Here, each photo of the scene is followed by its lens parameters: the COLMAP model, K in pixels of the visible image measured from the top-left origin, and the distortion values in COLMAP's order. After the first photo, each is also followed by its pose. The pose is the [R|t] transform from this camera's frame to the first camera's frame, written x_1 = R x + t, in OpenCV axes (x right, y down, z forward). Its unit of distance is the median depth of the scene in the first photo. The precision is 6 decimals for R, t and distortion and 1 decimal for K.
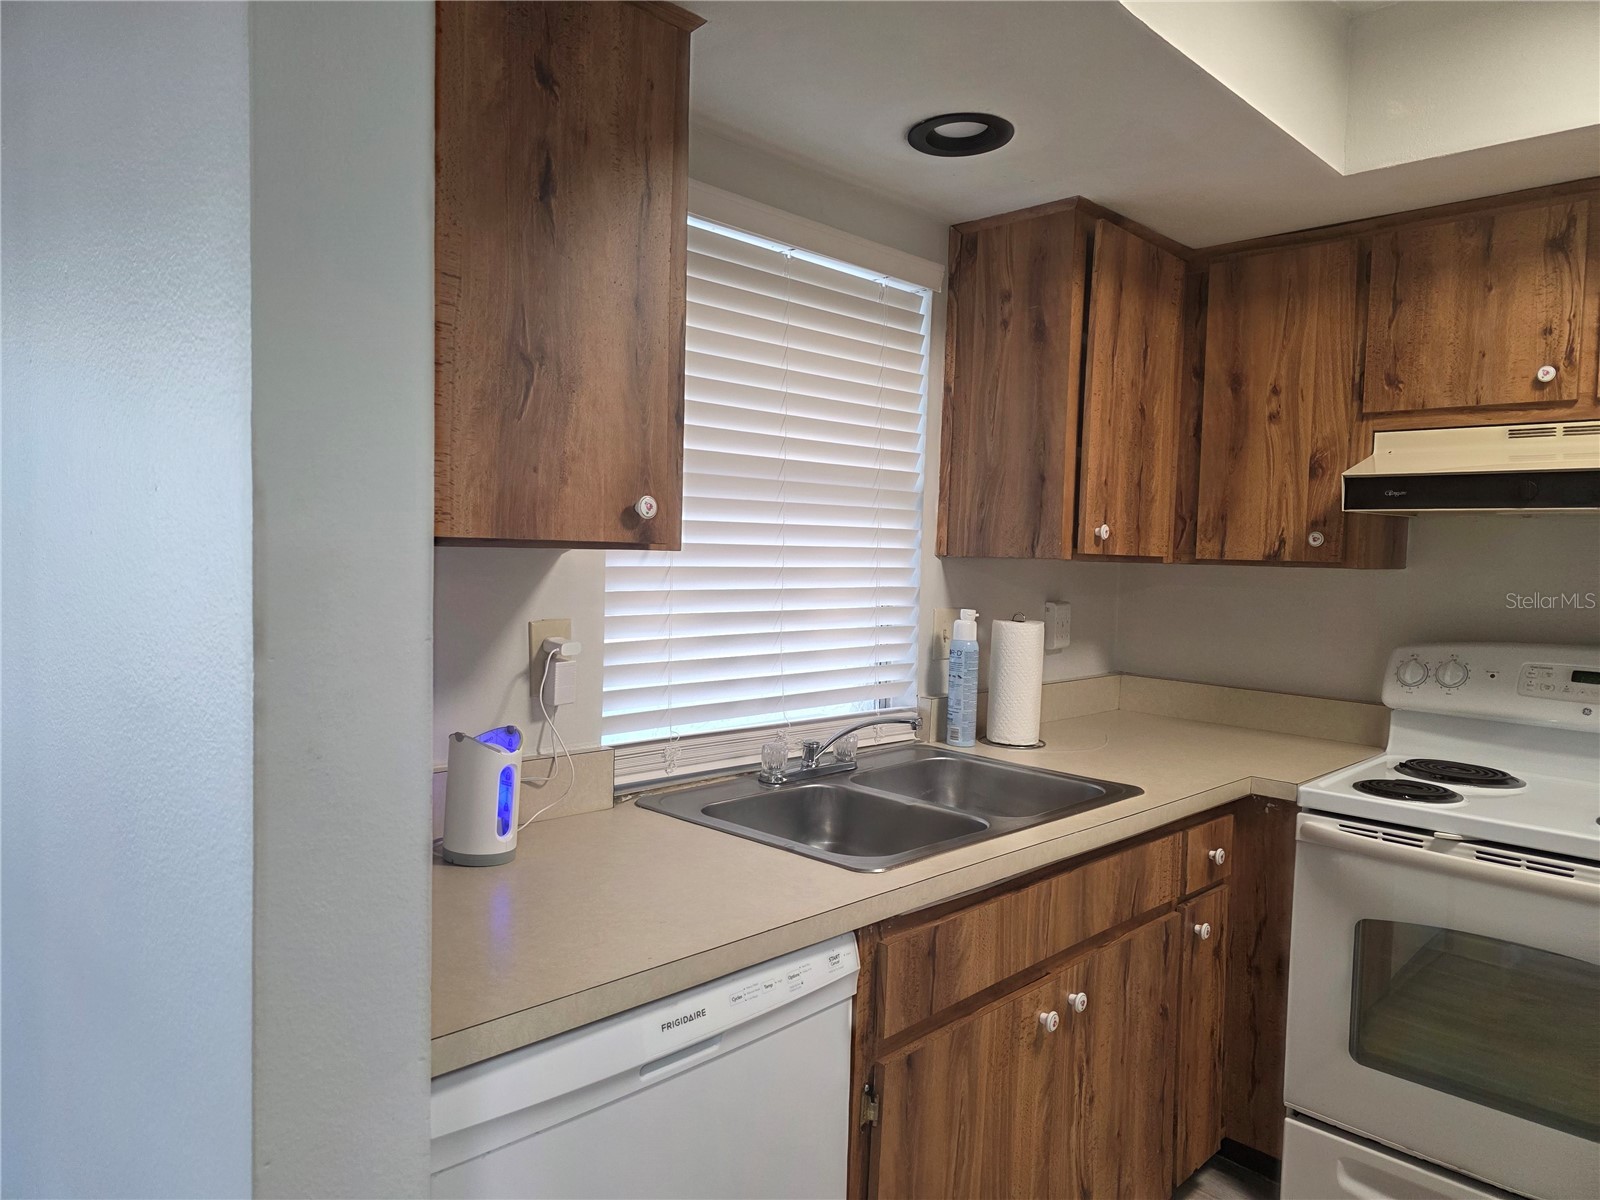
lens RADIAL K [[1070.2, 0, 778.1], [0, 1070.2, 599.0], [0, 0, 1]] dist [0.052899, -0.048110]
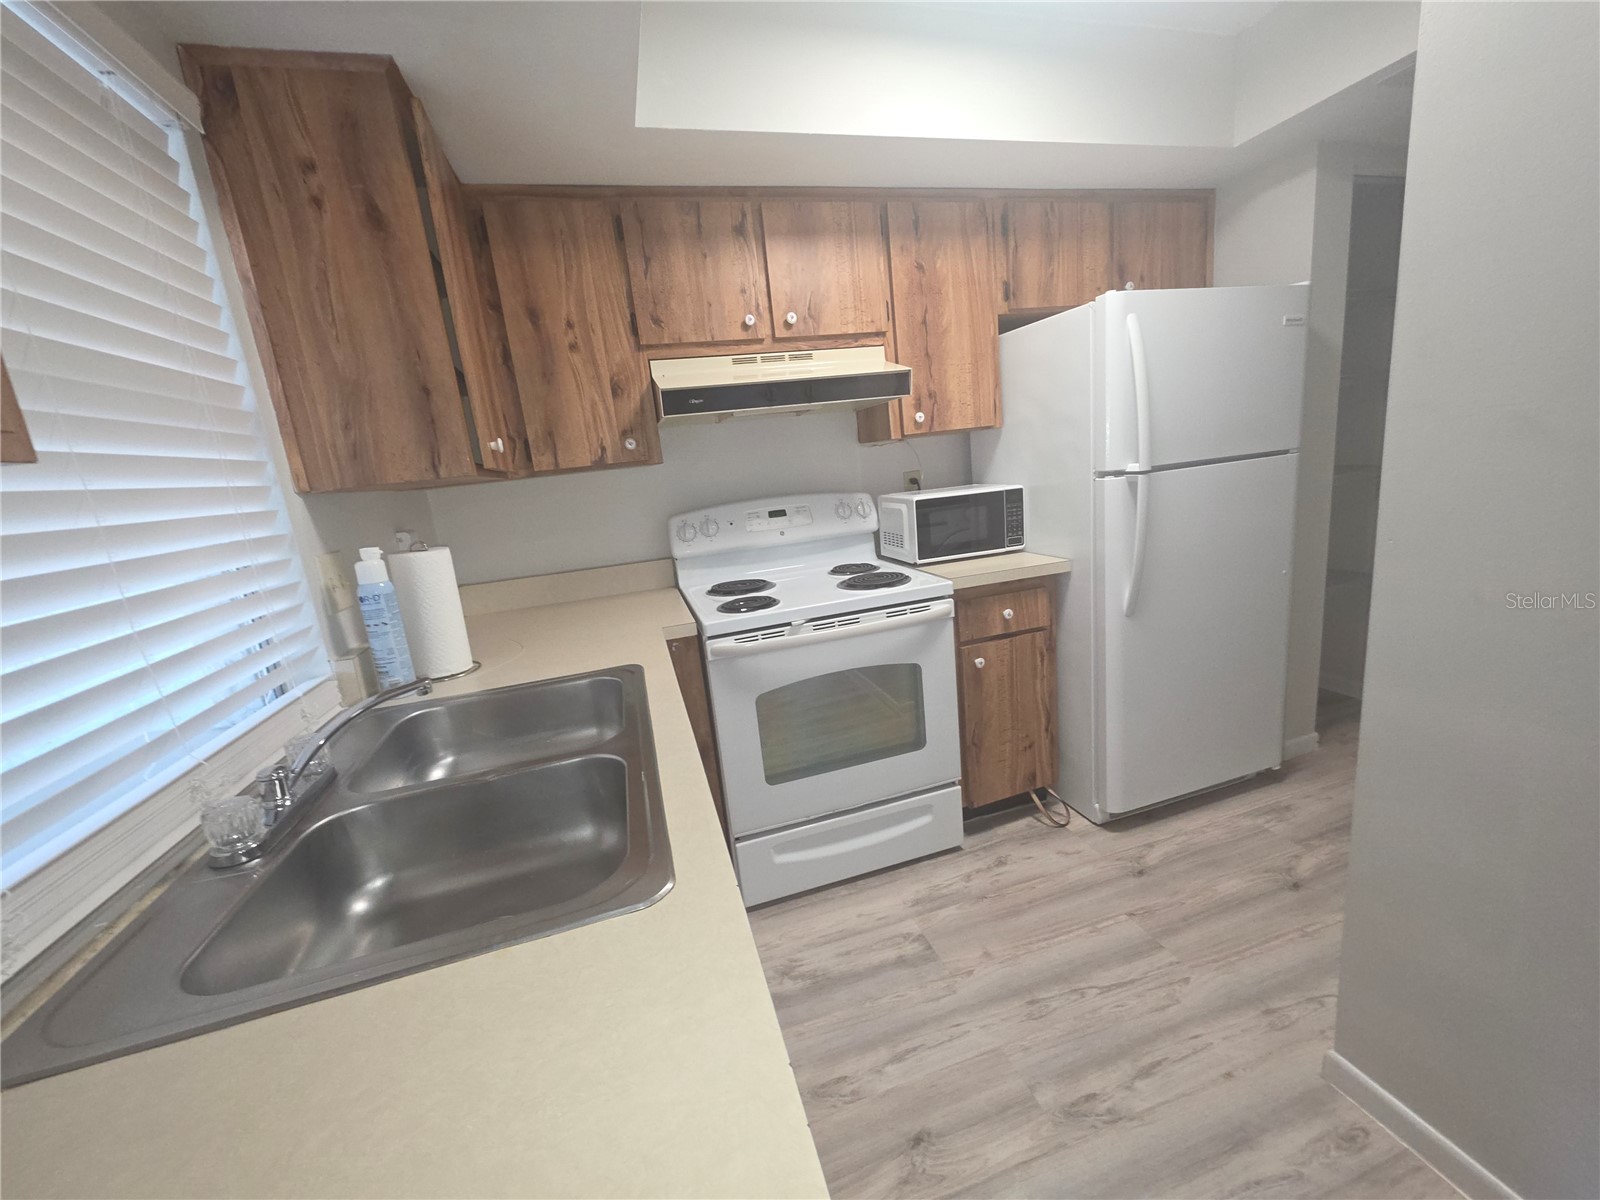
lens RADIAL K [[636.3, 0, 804.6], [0, 636.3, 597.9], [0, 0, 1]] dist [-0.000825, -0.000079]
pose [[0.469140, -0.260658, 0.843780, -0.115734], [0.159344, 0.964752, 0.209434, -0.003086], [-0.868629, 0.036197, 0.494138, 0.473917]]
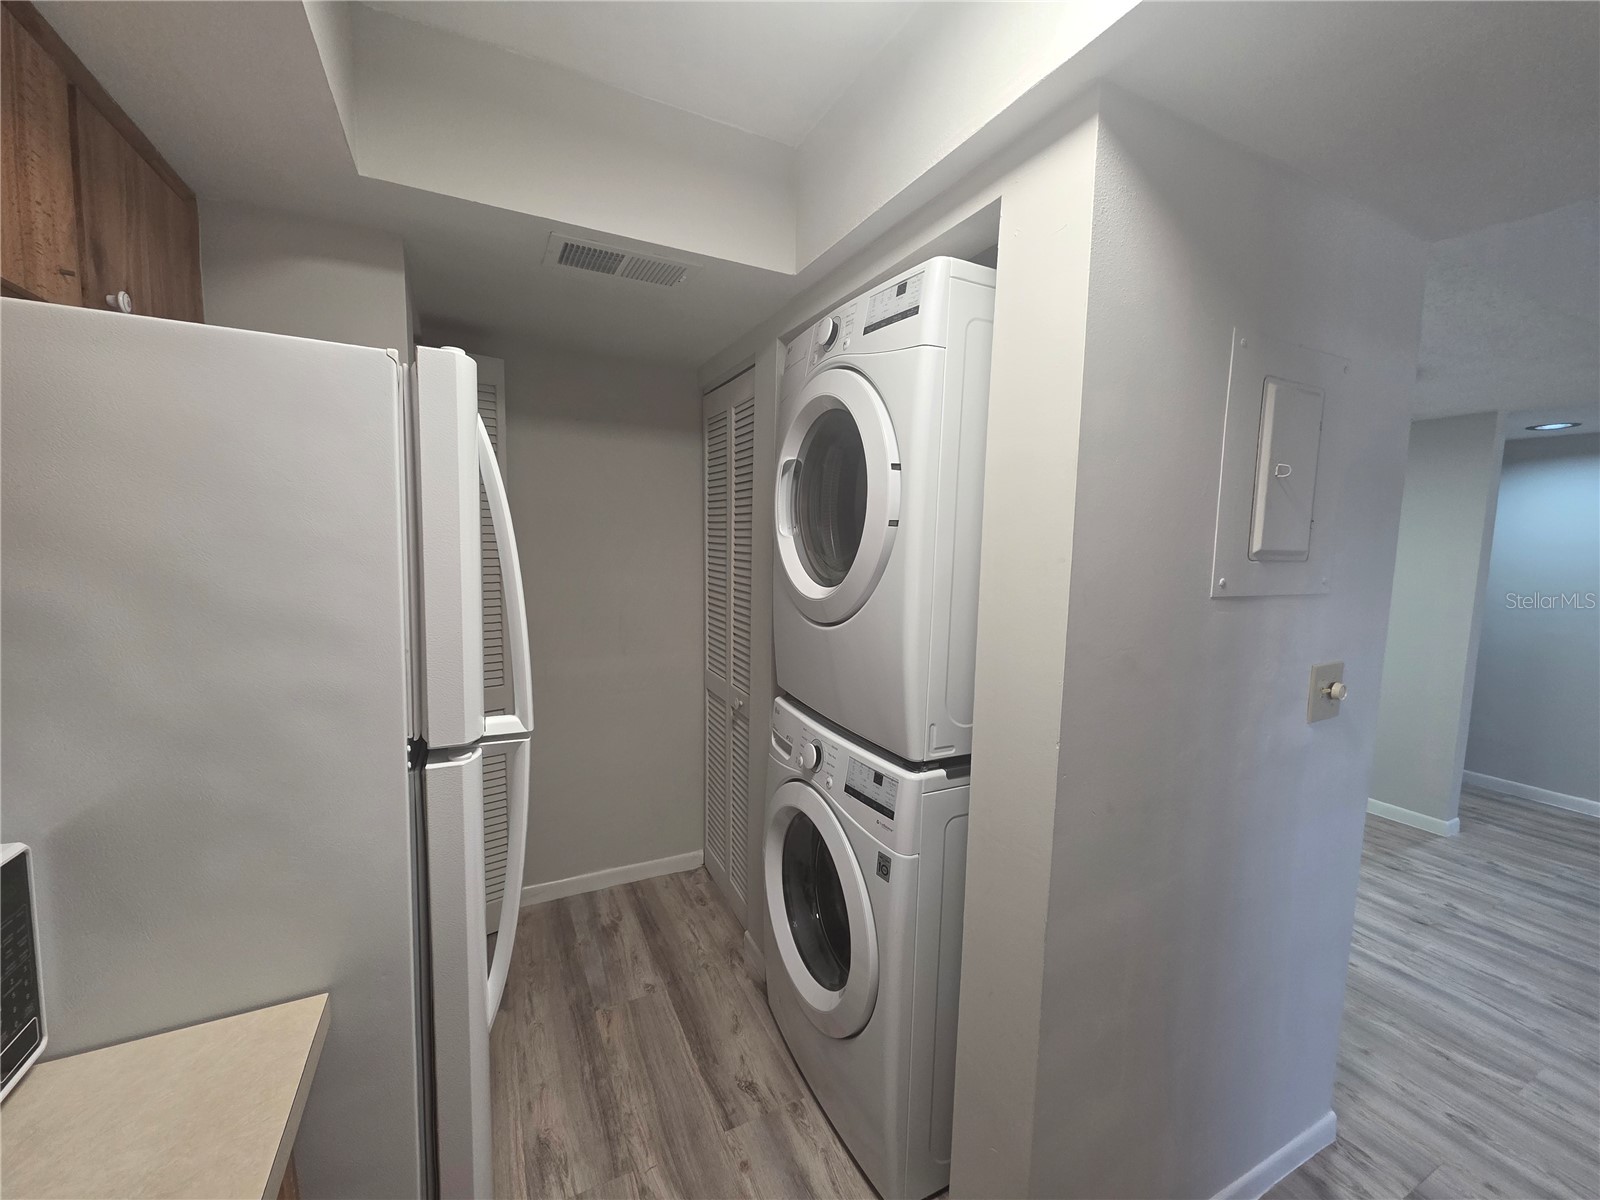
lens RADIAL K [[636.3, 0, 799.5], [0, 636.3, 596.0], [0, 0, 1]] dist [-0.000825, -0.000079]
pose [[-0.949017, -0.077395, 0.305577, 0.522545], [-0.032869, 0.988402, 0.148259, -0.067598], [-0.313507, 0.130656, -0.940554, 0.799798]]
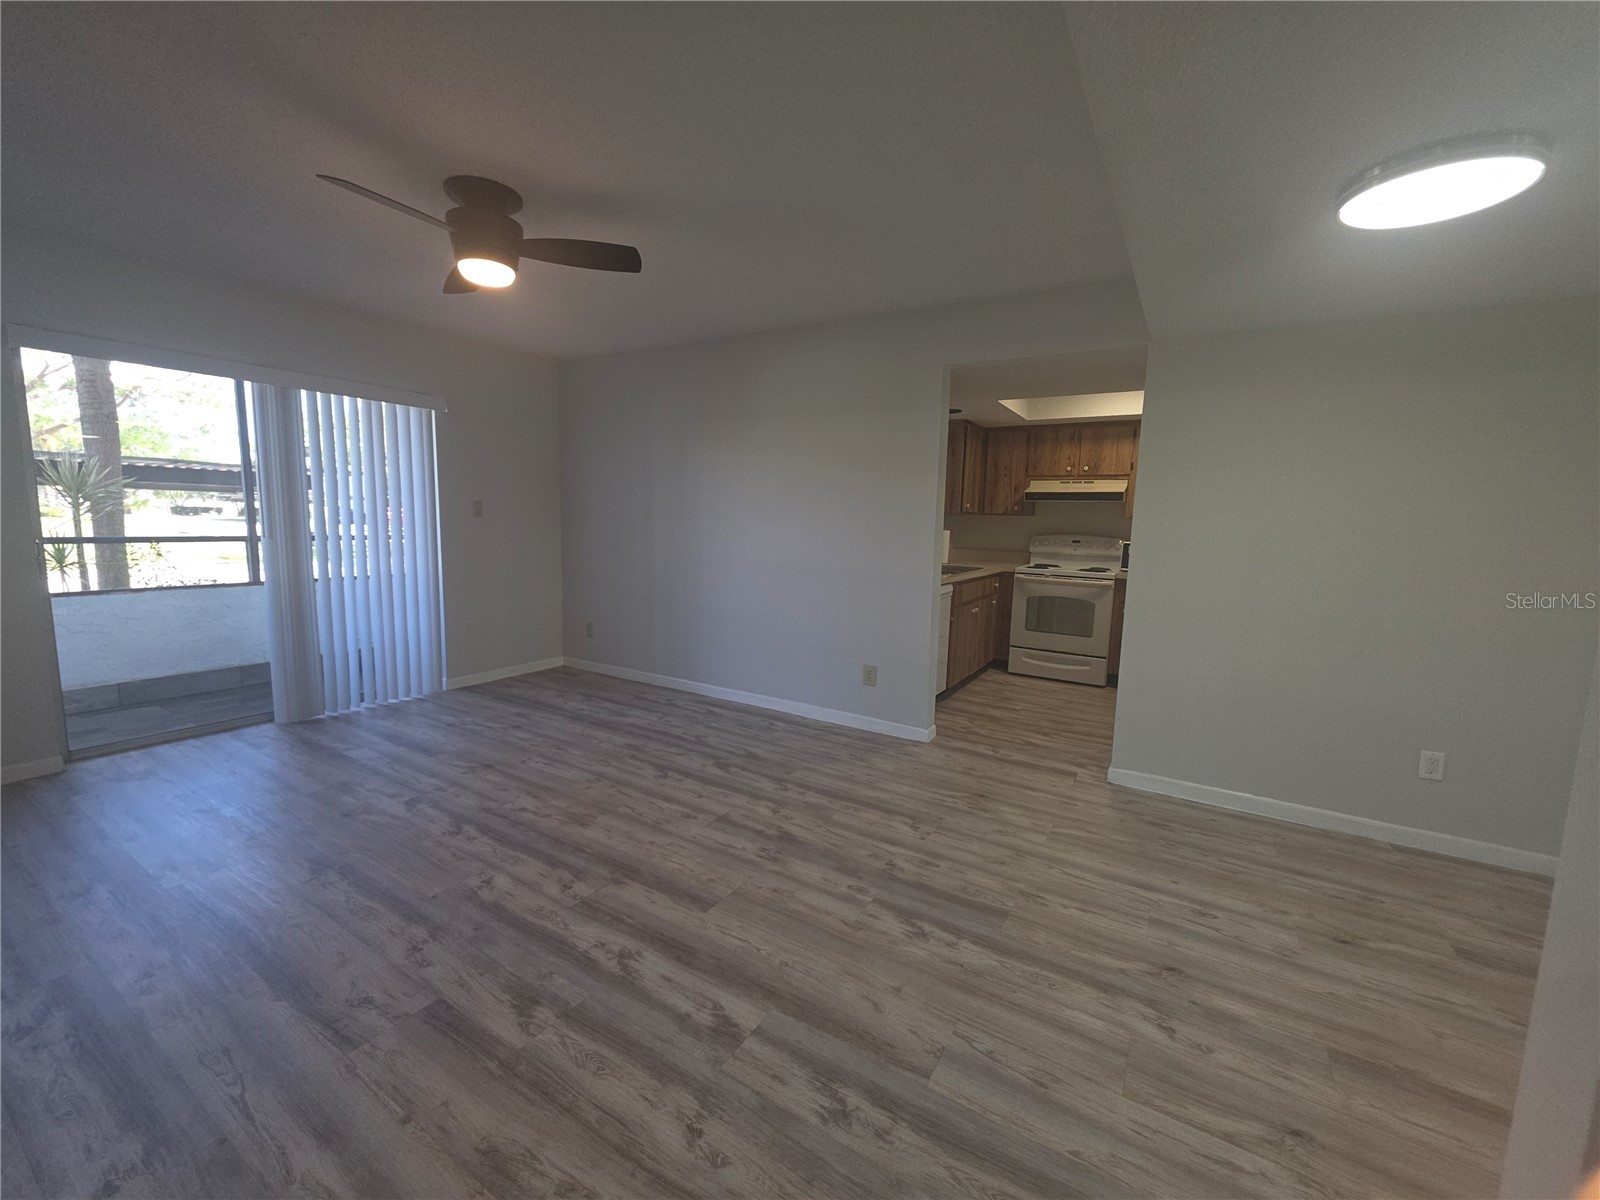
lens RADIAL K [[636.3, 0, 807.0], [0, 636.3, 598.6], [0, 0, 1]] dist [-0.000825, -0.000079]
pose [[0.971532, -0.030494, 0.234937, -0.836568], [0.010948, 0.996401, 0.084057, 0.073208], [-0.236654, -0.079092, 0.968369, -1.138123]]
